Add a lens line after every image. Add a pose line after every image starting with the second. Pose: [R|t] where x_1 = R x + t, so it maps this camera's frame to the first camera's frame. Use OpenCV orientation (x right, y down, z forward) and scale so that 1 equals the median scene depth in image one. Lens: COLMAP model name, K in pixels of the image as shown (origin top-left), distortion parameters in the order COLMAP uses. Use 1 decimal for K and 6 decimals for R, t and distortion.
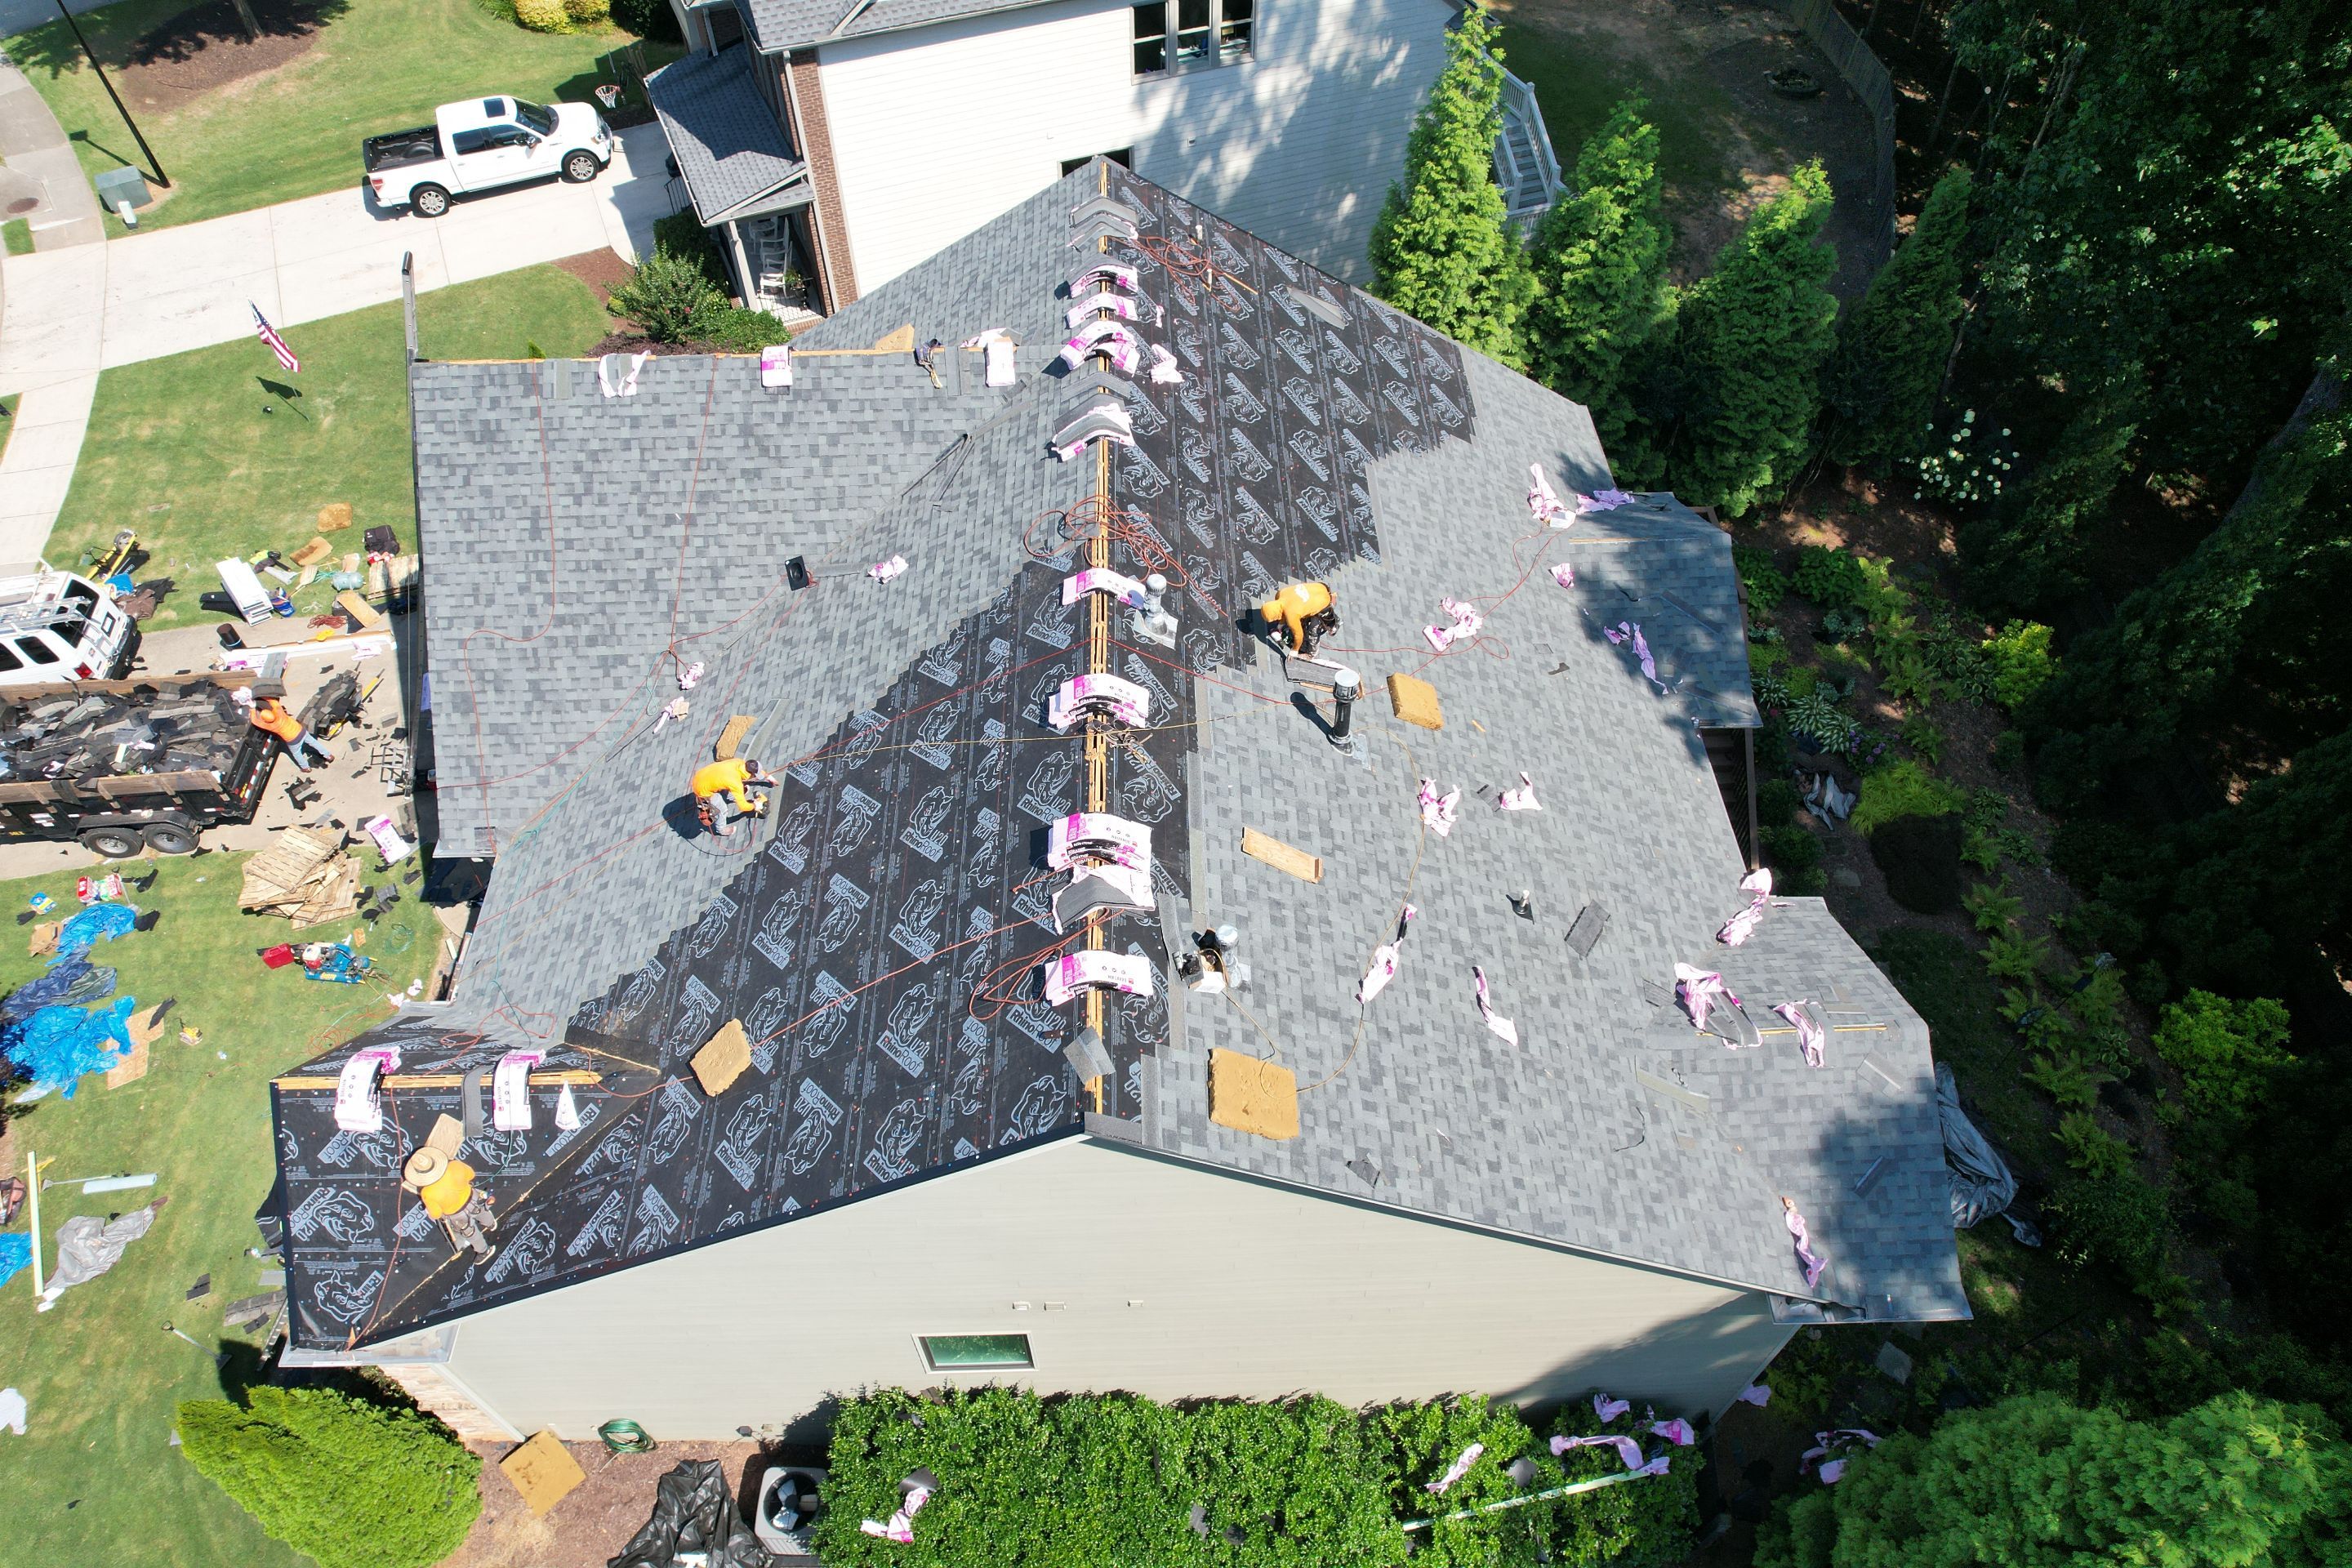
lens RADIAL K [[1496.2, 0, 1182.2], [0, 1496.2, 788.2], [0, 0, 1]] dist [-0.064317, 0.061552]
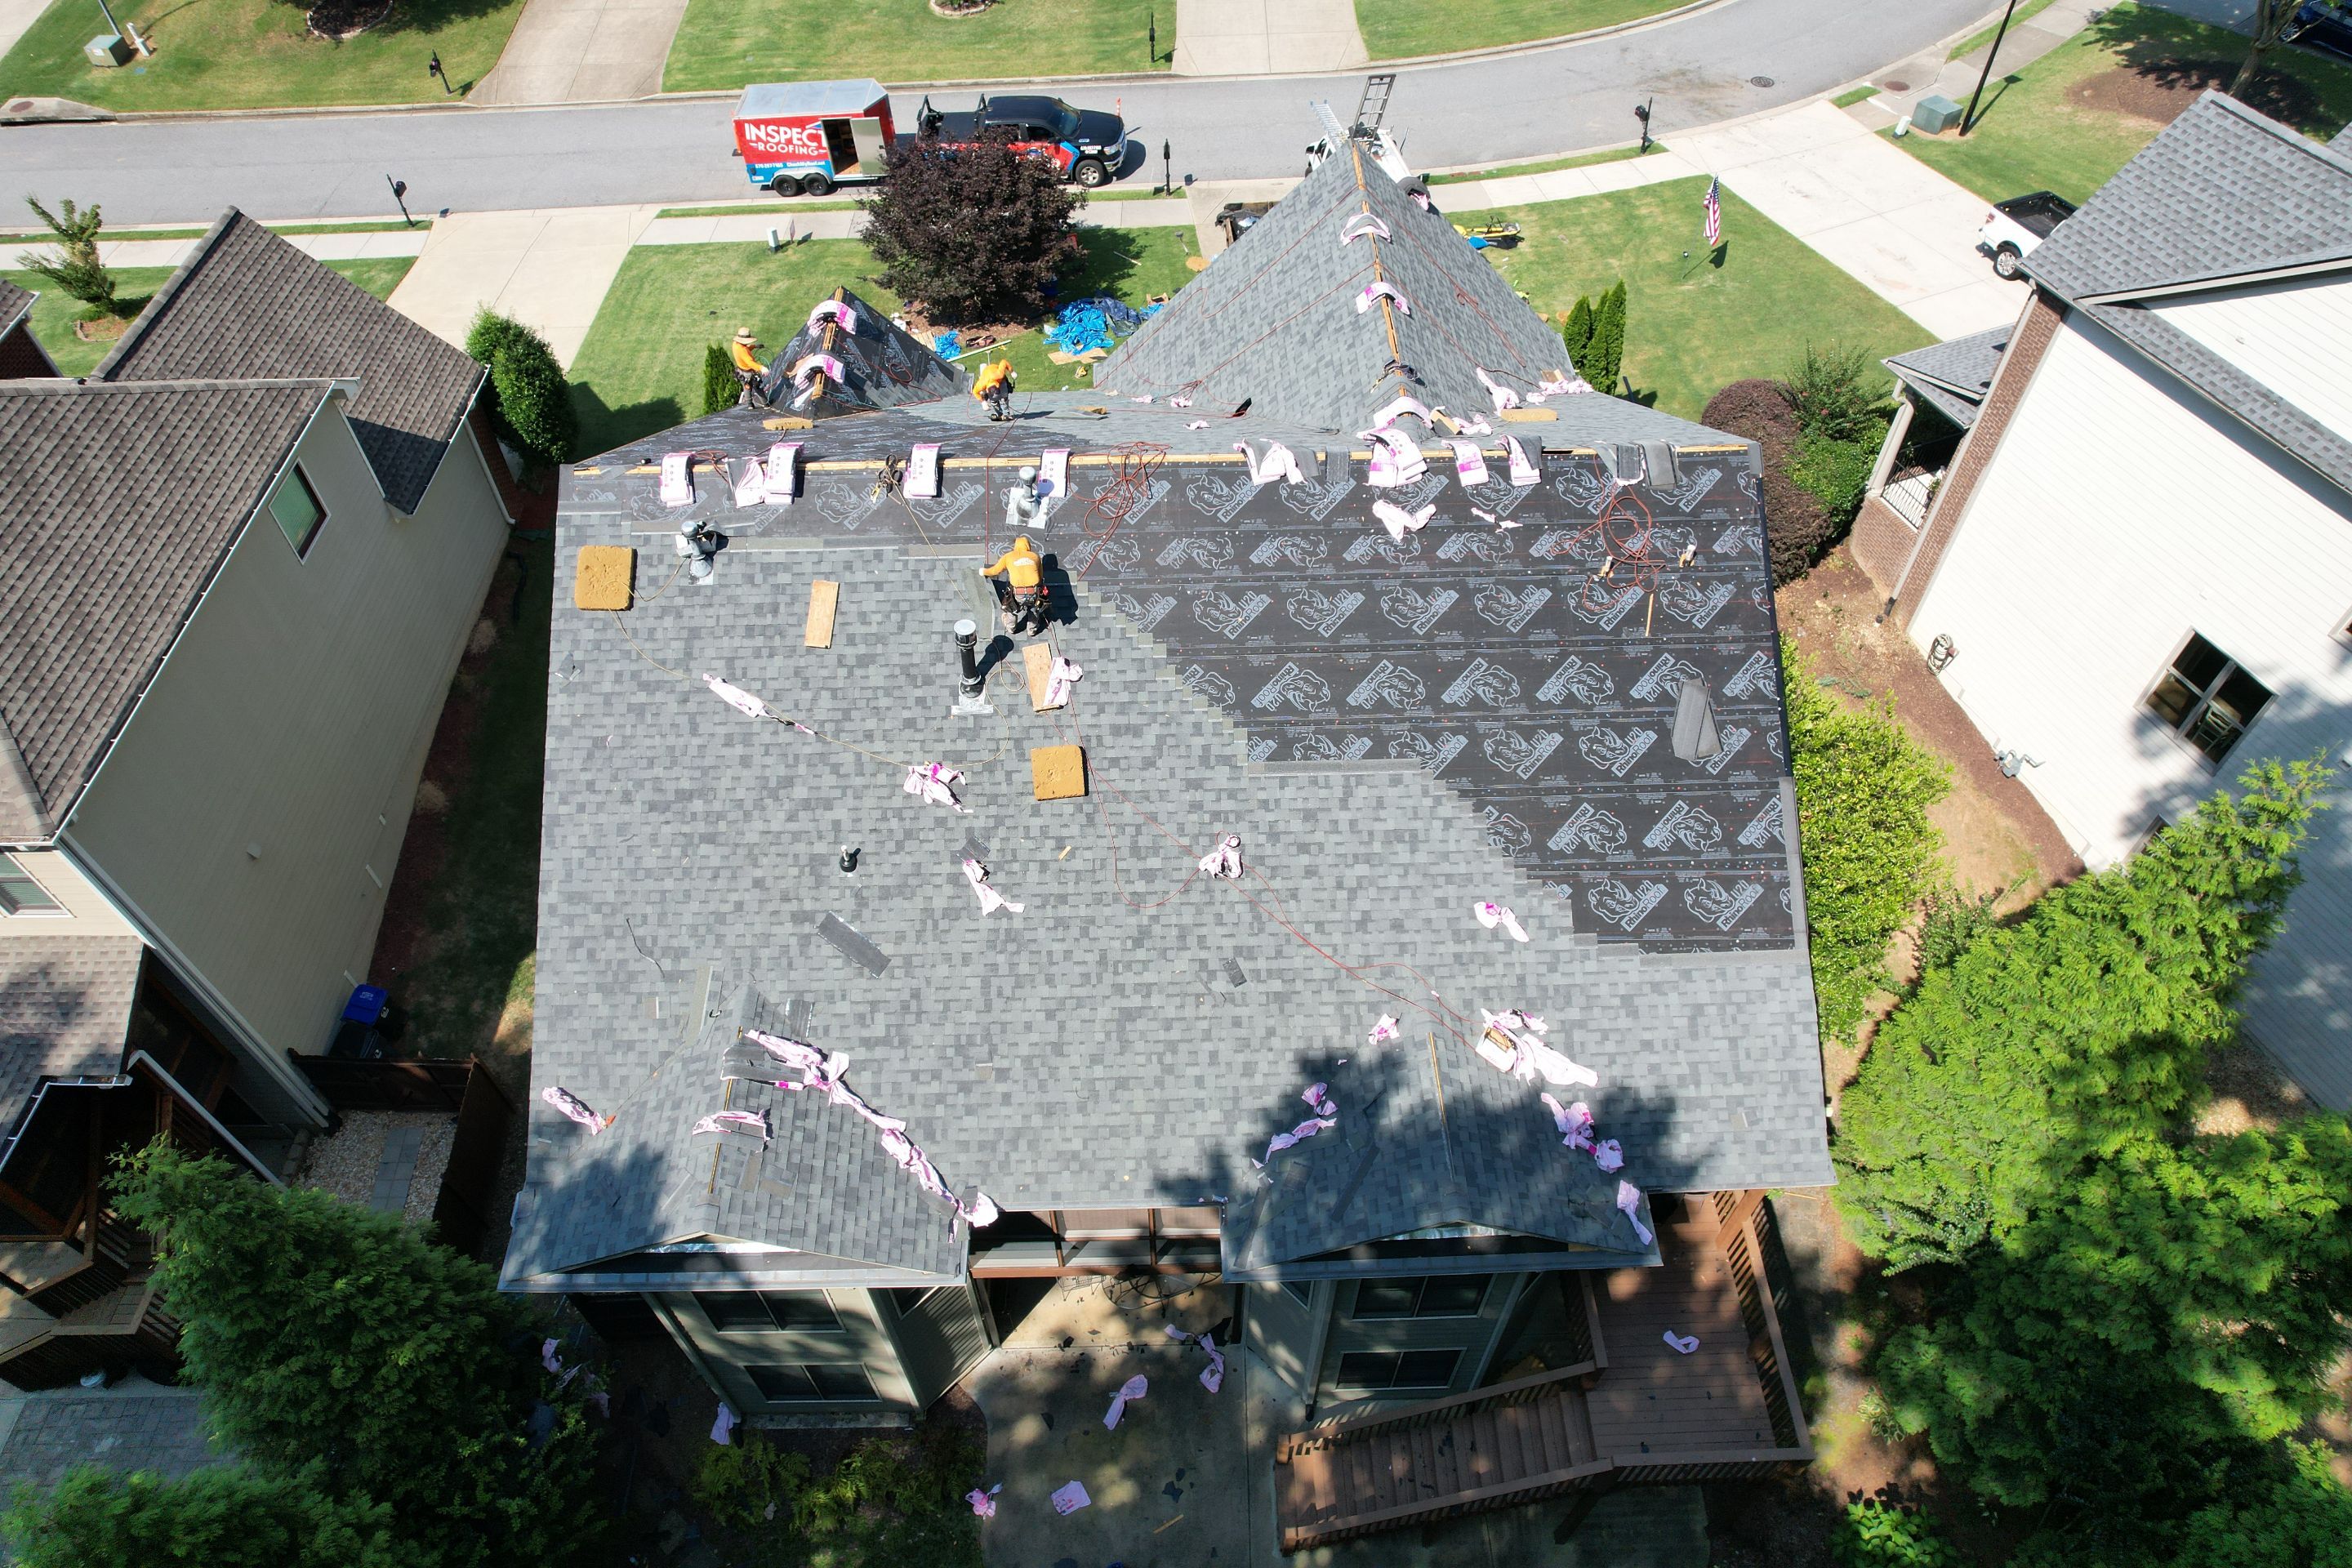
lens RADIAL K [[1496.2, 0, 1182.2], [0, 1496.2, 788.2], [0, 0, 1]] dist [-0.064317, 0.061552]
pose [[-0.003361, 0.767380, -0.641184, 0.759316], [-0.766087, 0.410136, 0.494873, -0.579594], [0.642728, 0.492866, 0.586501, 0.399299]]
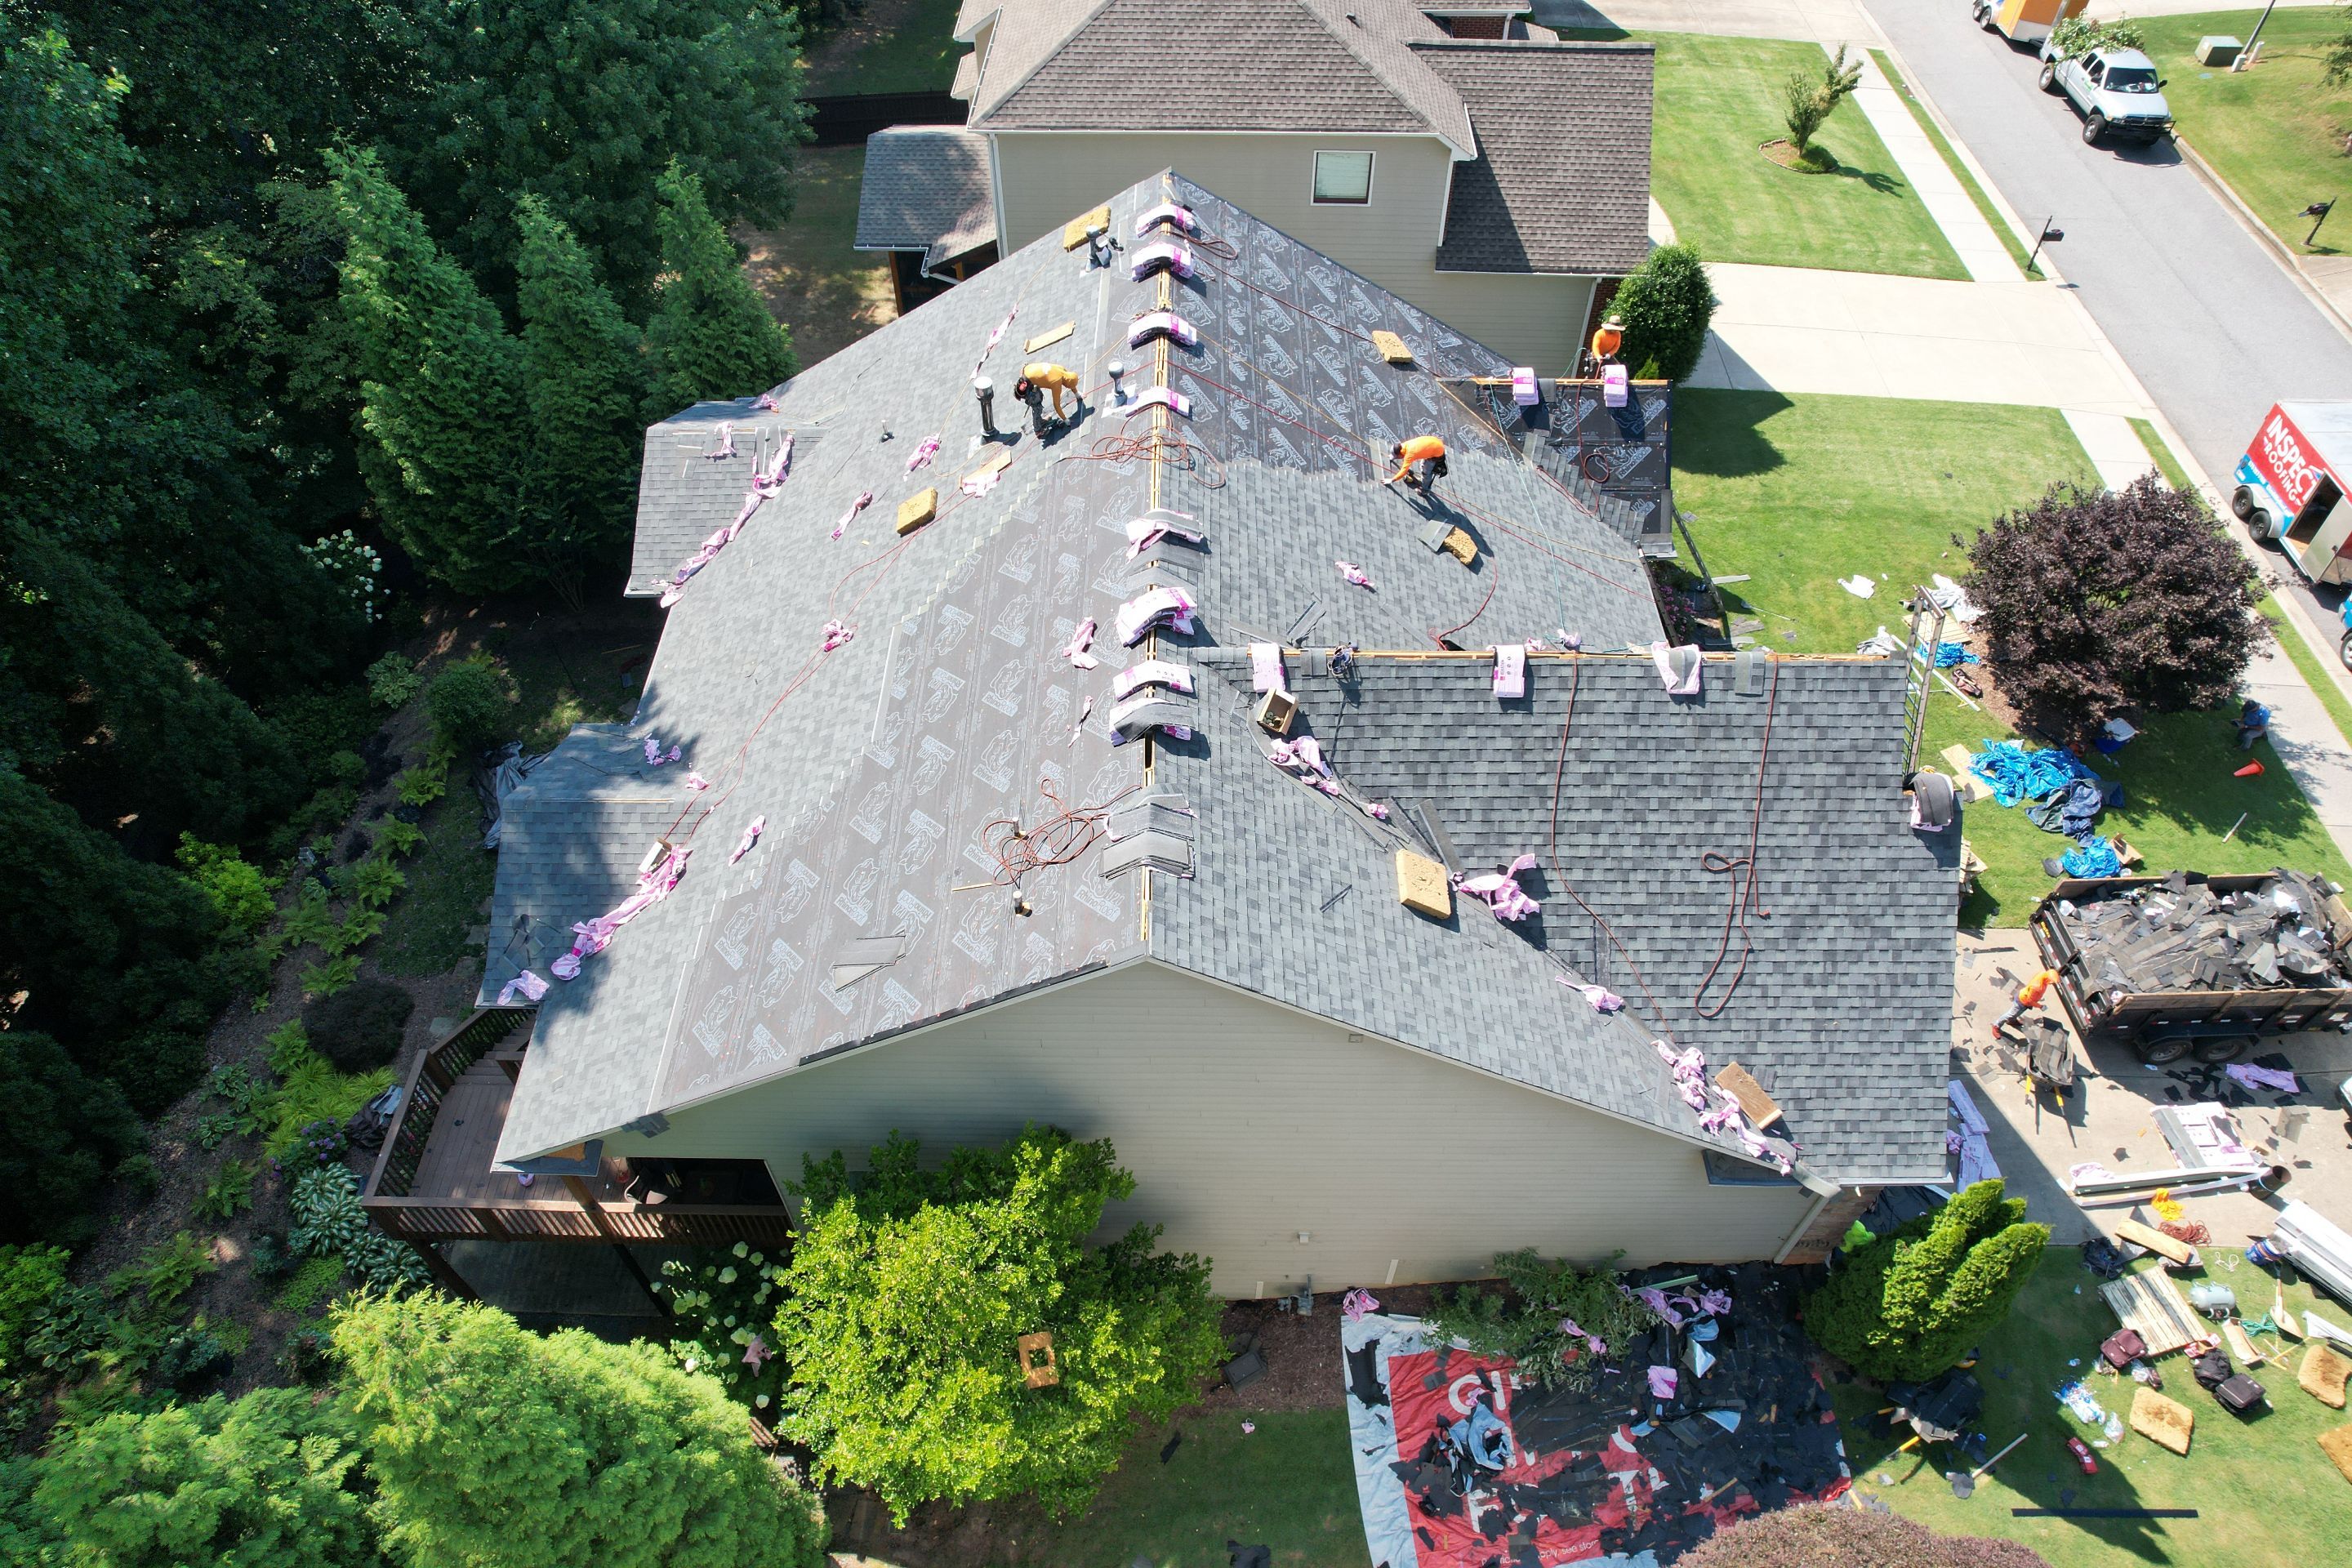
lens RADIAL K [[1496.2, 0, 1182.2], [0, 1496.2, 788.2], [0, 0, 1]] dist [-0.064317, 0.061552]
pose [[-0.999385, -0.026770, 0.022663, -0.092308], [0.027026, -0.175886, 0.984039, -1.197105], [-0.022357, 0.984046, 0.176502, 0.903849]]
